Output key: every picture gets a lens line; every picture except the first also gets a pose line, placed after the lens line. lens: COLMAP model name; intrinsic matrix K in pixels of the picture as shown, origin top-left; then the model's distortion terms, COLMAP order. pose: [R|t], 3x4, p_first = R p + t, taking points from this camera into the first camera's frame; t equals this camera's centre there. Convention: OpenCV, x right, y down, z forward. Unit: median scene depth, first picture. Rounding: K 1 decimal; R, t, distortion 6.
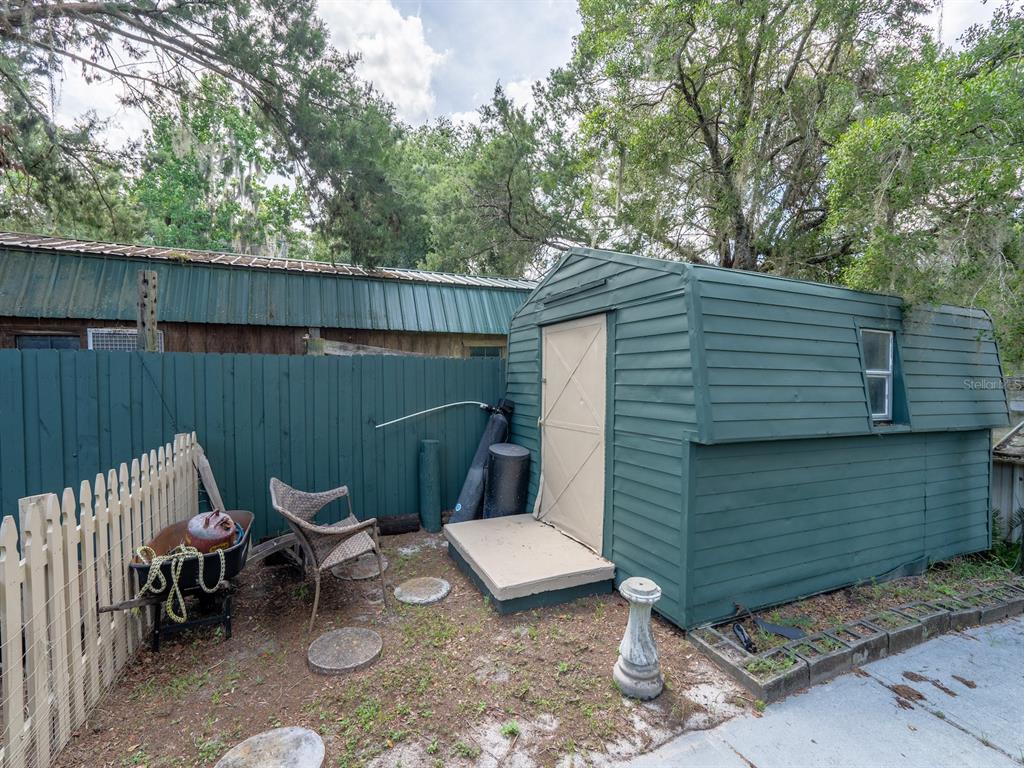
lens RADIAL K [[468.4, 0, 504.7], [0, 468.4, 385.3], [0, 0, 1]] dist [-0.007898, 0.001787]
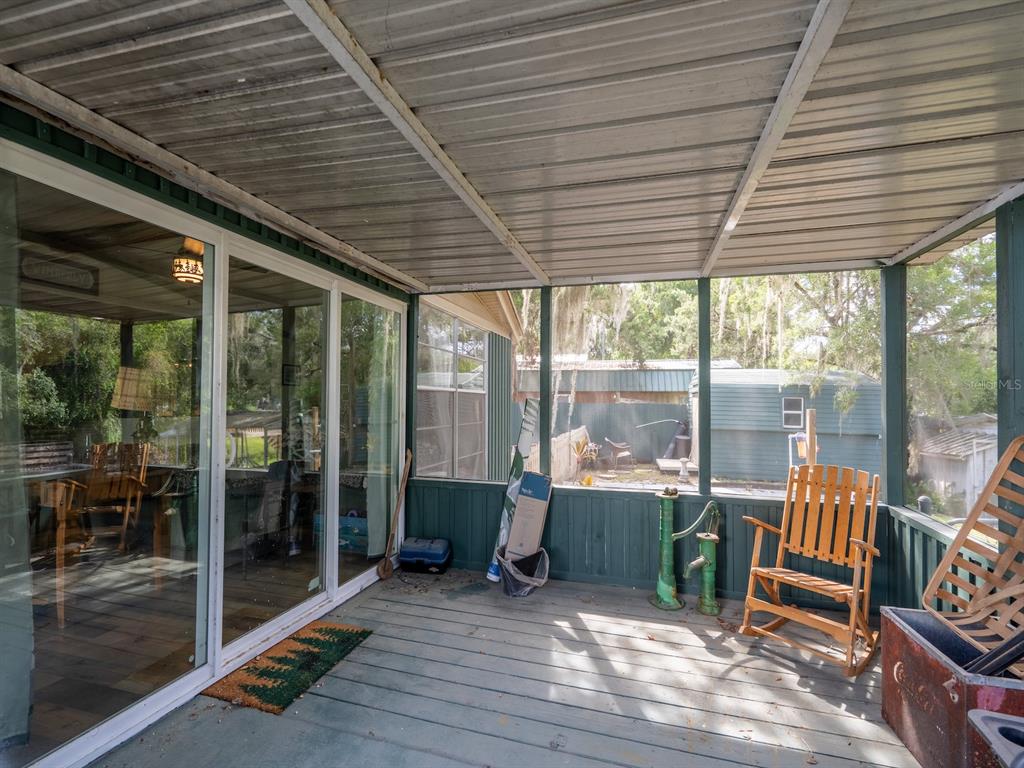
lens RADIAL K [[468.4, 0, 503.9], [0, 468.4, 391.7], [0, 0, 1]] dist [-0.007898, 0.001787]
pose [[0.767813, -0.015869, -0.640478, 1.297803], [-0.007401, 0.999407, -0.033635, -0.040635], [0.640632, 0.030565, 0.767240, -2.397002]]
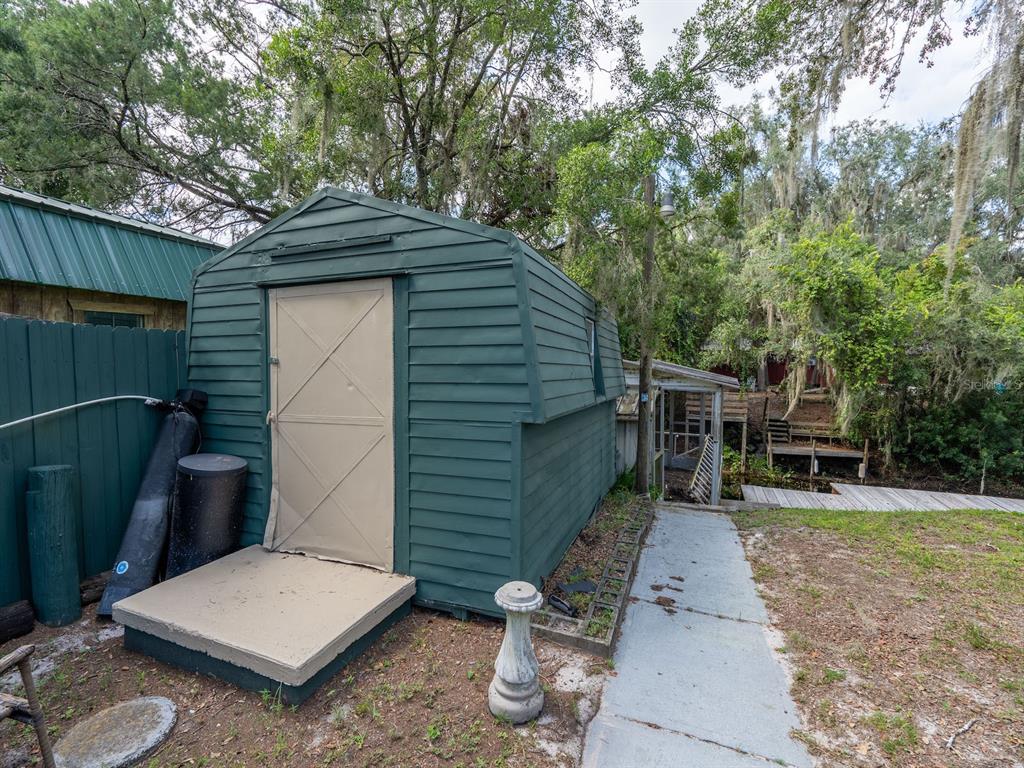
lens RADIAL K [[468.4, 0, 514.7], [0, 468.4, 381.5], [0, 0, 1]] dist [-0.007898, 0.001787]
pose [[0.700805, -0.029089, 0.712760, -0.221648], [0.014559, 0.999543, 0.026479, 0.009454], [-0.713204, -0.008180, 0.700908, 0.270700]]
